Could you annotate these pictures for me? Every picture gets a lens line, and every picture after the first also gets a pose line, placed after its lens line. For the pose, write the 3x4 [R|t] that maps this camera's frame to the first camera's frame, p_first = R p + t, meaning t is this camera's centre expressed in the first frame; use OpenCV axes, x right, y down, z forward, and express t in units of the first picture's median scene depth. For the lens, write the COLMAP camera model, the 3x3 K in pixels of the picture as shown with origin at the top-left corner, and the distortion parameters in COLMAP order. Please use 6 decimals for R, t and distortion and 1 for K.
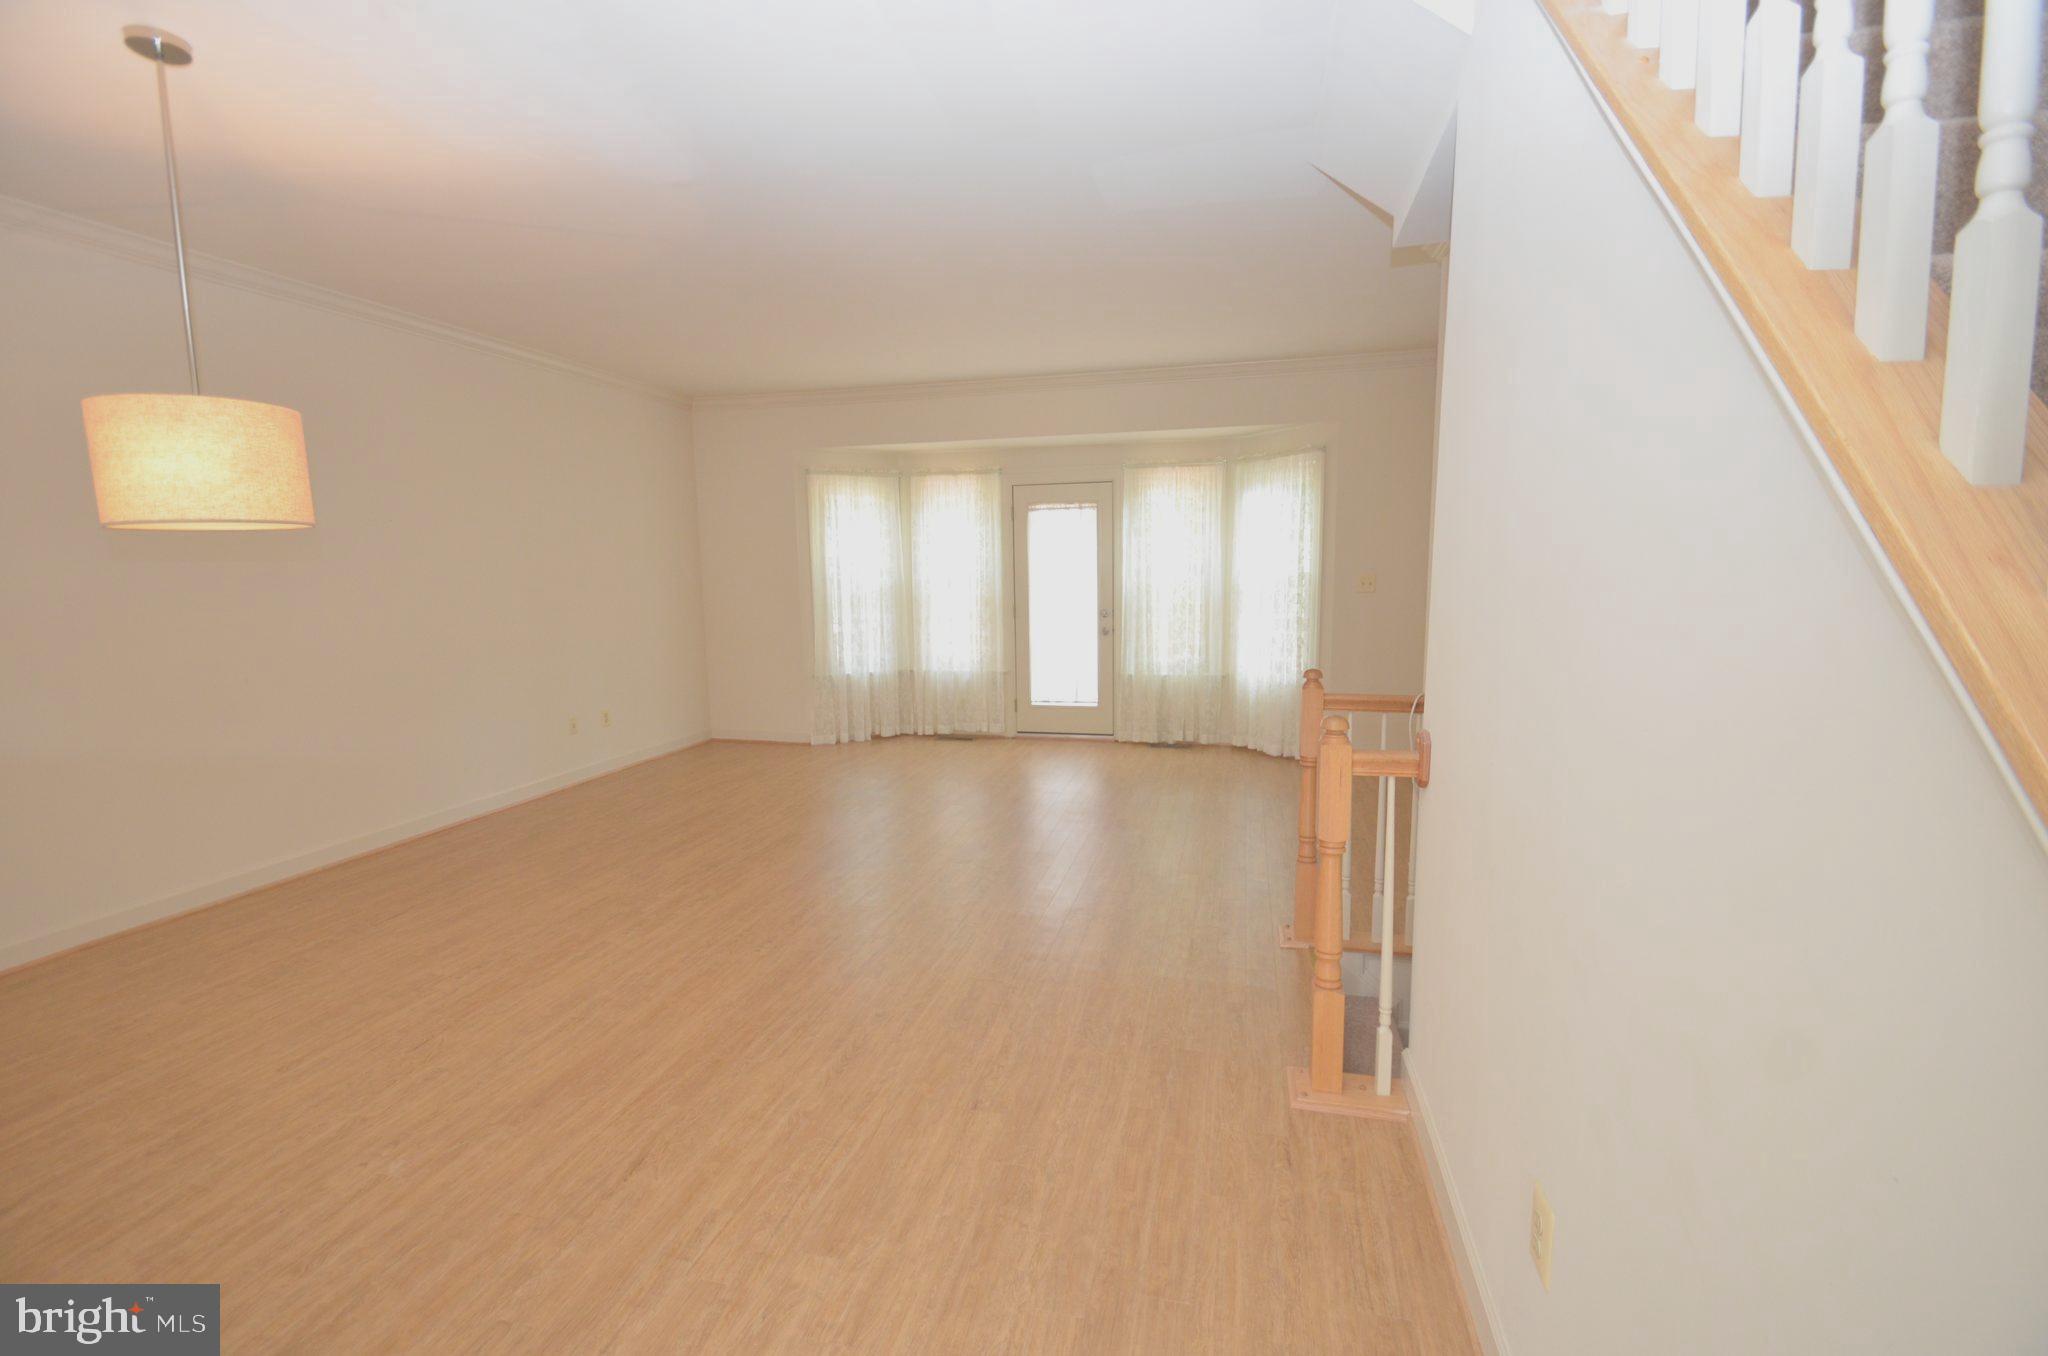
lens RADIAL K [[882.1, 0, 1024.0], [0, 882.1, 678.0], [0, 0, 1]] dist [0.001175, 0.000032]
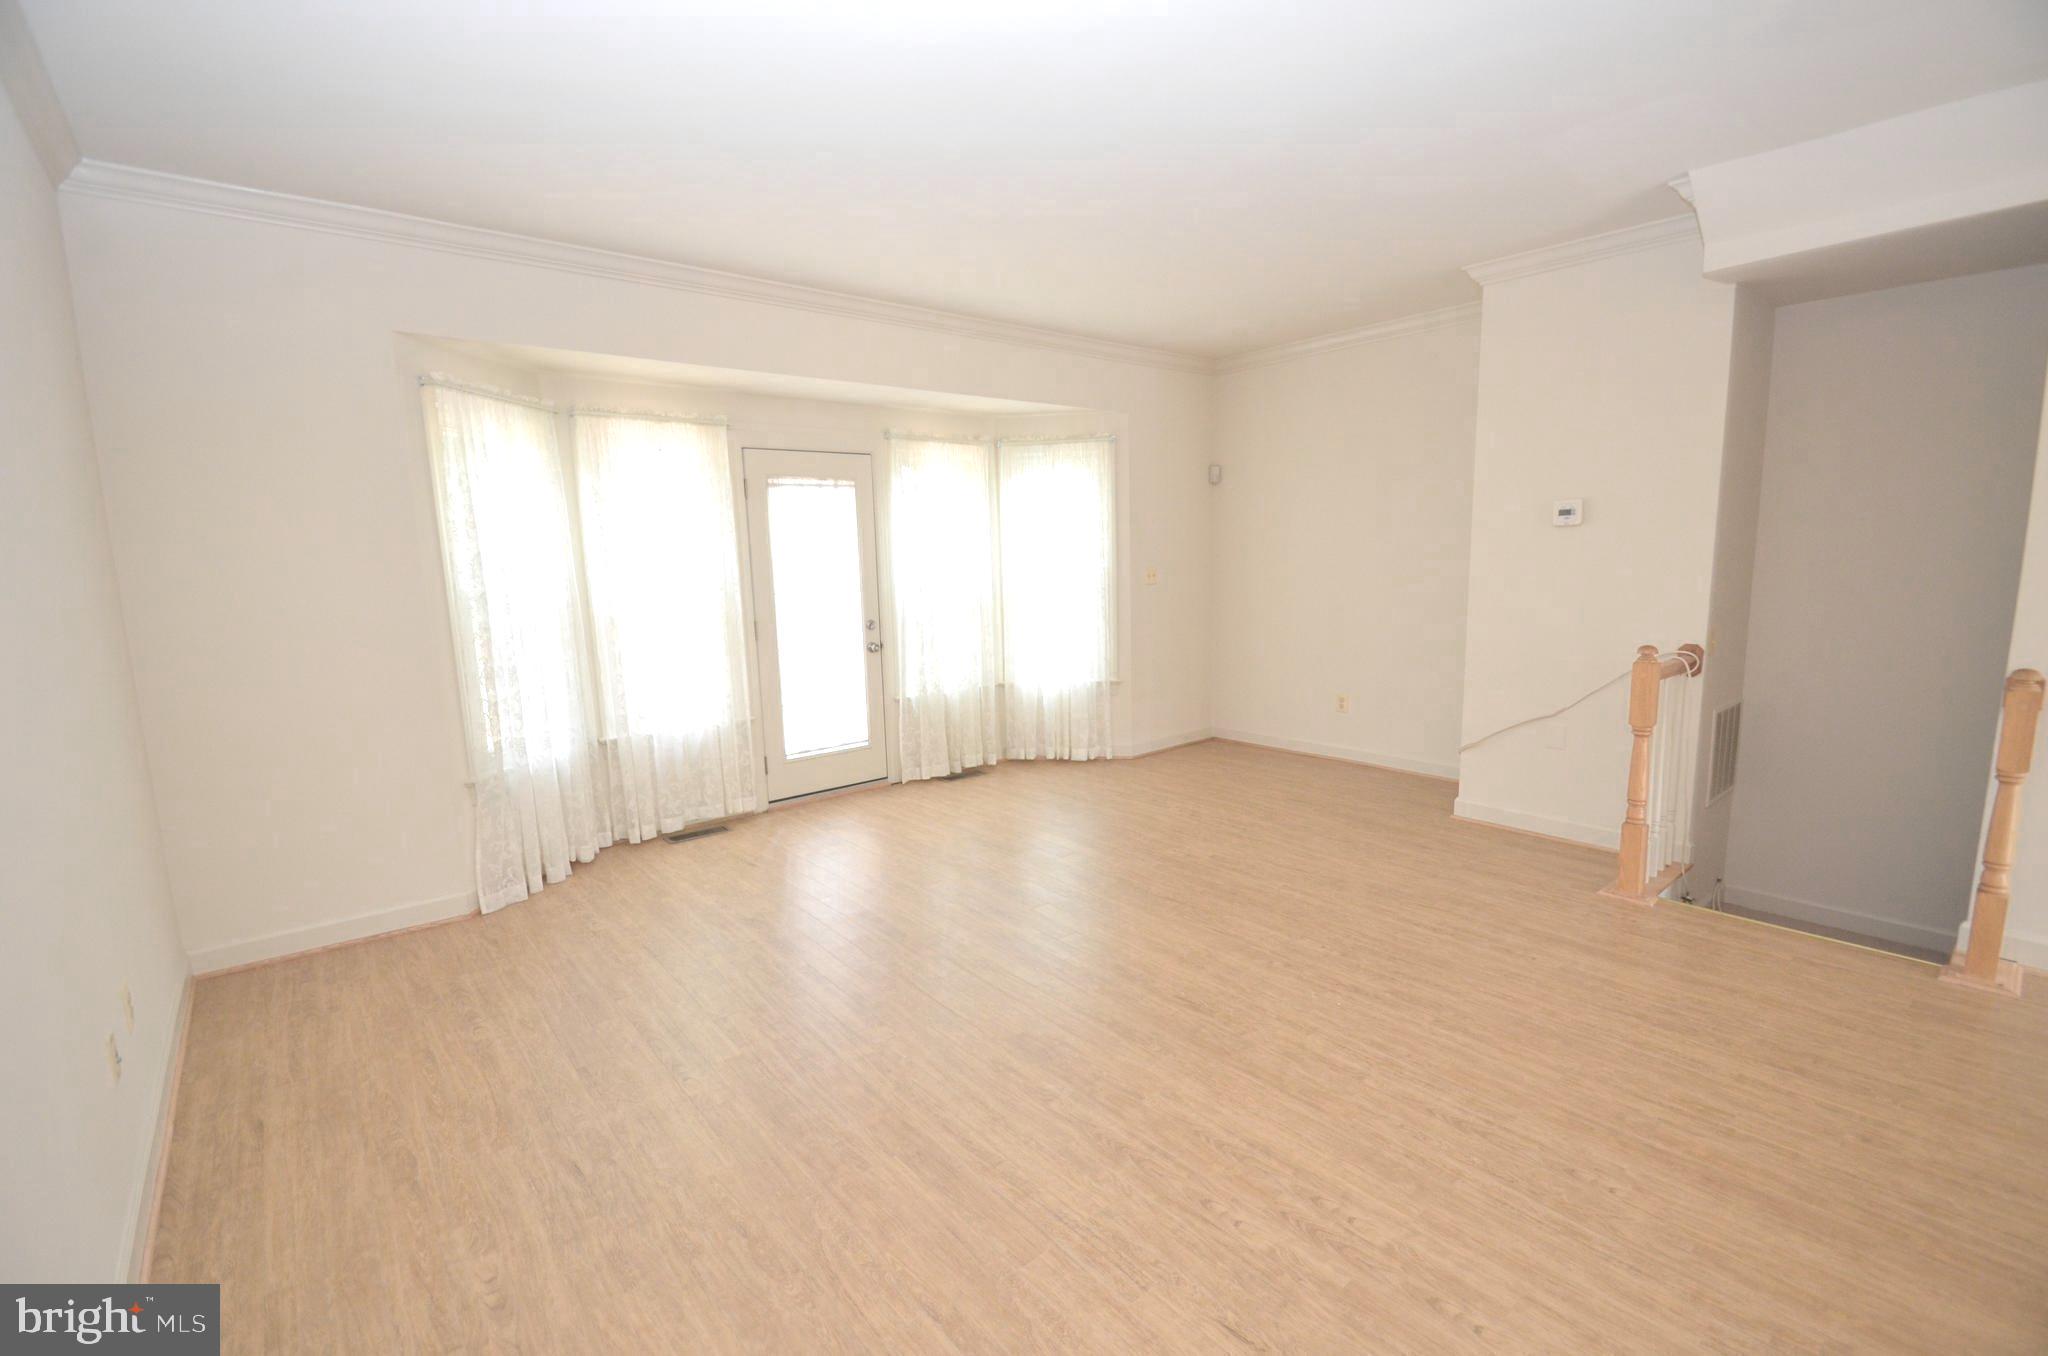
lens RADIAL K [[882.1, 0, 1024.0], [0, 882.1, 678.0], [0, 0, 1]] dist [0.001175, 0.000032]
pose [[0.595078, -0.115779, 0.795285, -0.449927], [0.116527, 0.991541, 0.057157, -0.055183], [-0.795175, 0.058659, 0.603536, 0.428206]]
